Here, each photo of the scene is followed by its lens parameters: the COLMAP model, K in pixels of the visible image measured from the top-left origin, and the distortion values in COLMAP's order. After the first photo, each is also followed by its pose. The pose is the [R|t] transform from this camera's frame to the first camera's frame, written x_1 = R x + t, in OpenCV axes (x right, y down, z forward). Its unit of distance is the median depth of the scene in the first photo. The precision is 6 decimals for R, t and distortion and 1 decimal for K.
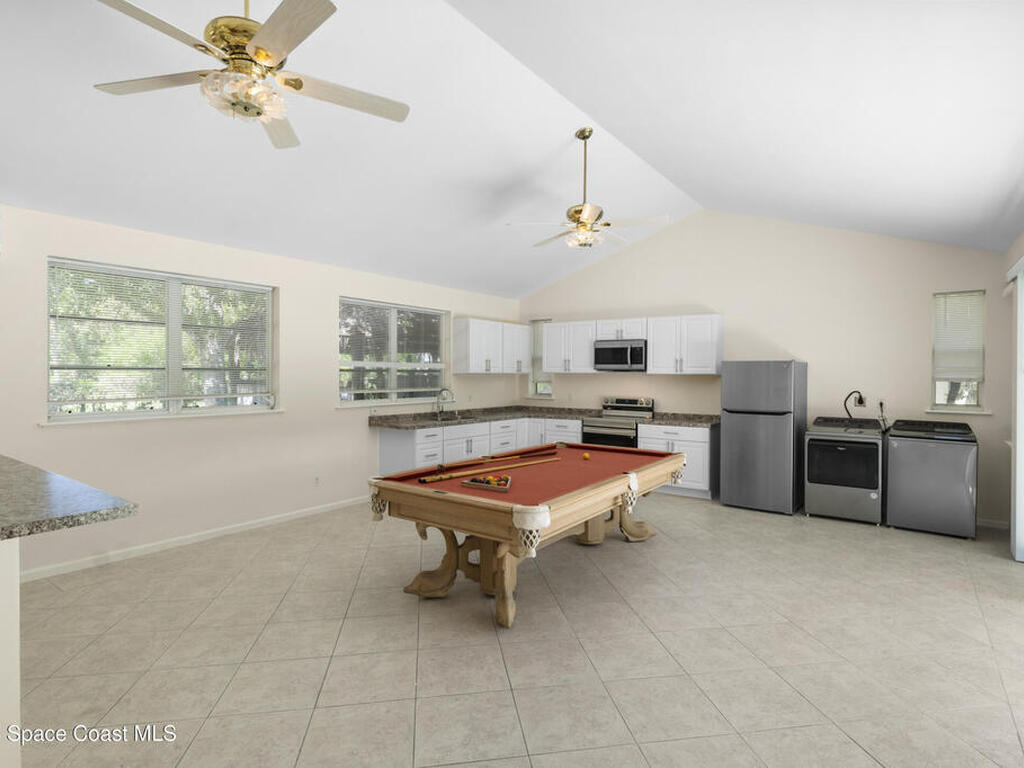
lens RADIAL K [[567.2, 0, 513.1], [0, 567.2, 380.2], [0, 0, 1]] dist [0.023393, 0.000203]
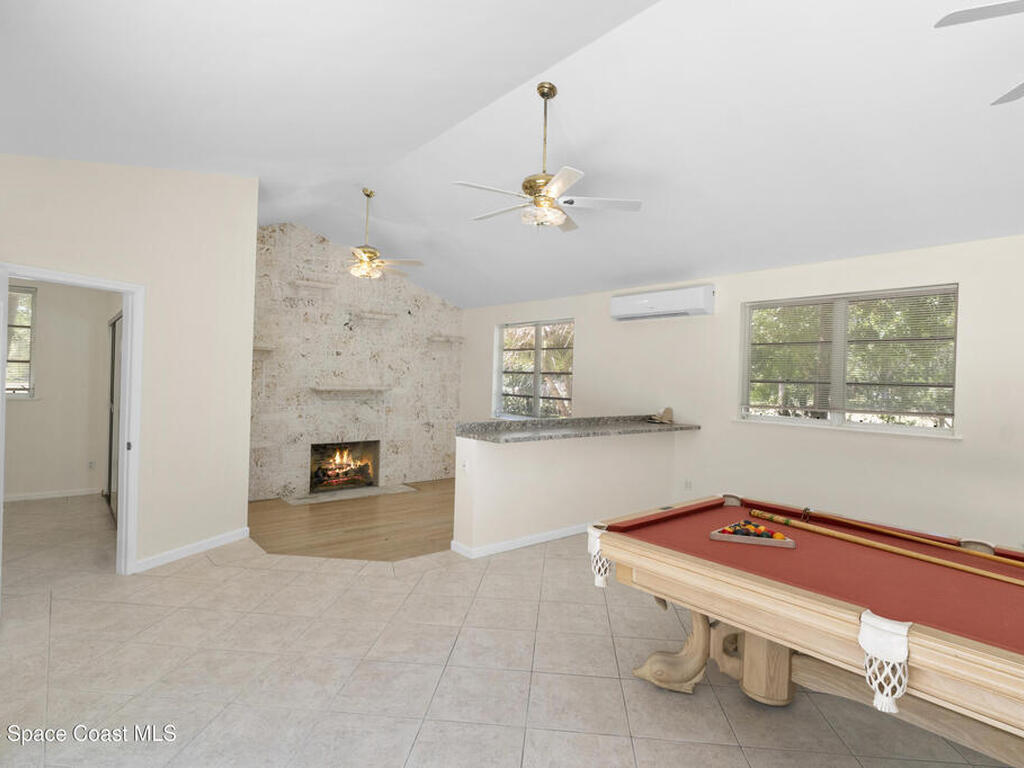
lens RADIAL K [[567.2, 0, 513.1], [0, 567.2, 380.2], [0, 0, 1]] dist [0.023393, 0.000203]
pose [[-0.278925, -0.006680, -0.960290, 0.937863], [-0.037183, 0.999301, 0.003849, -0.011375], [0.959593, 0.036780, -0.278978, 1.115767]]
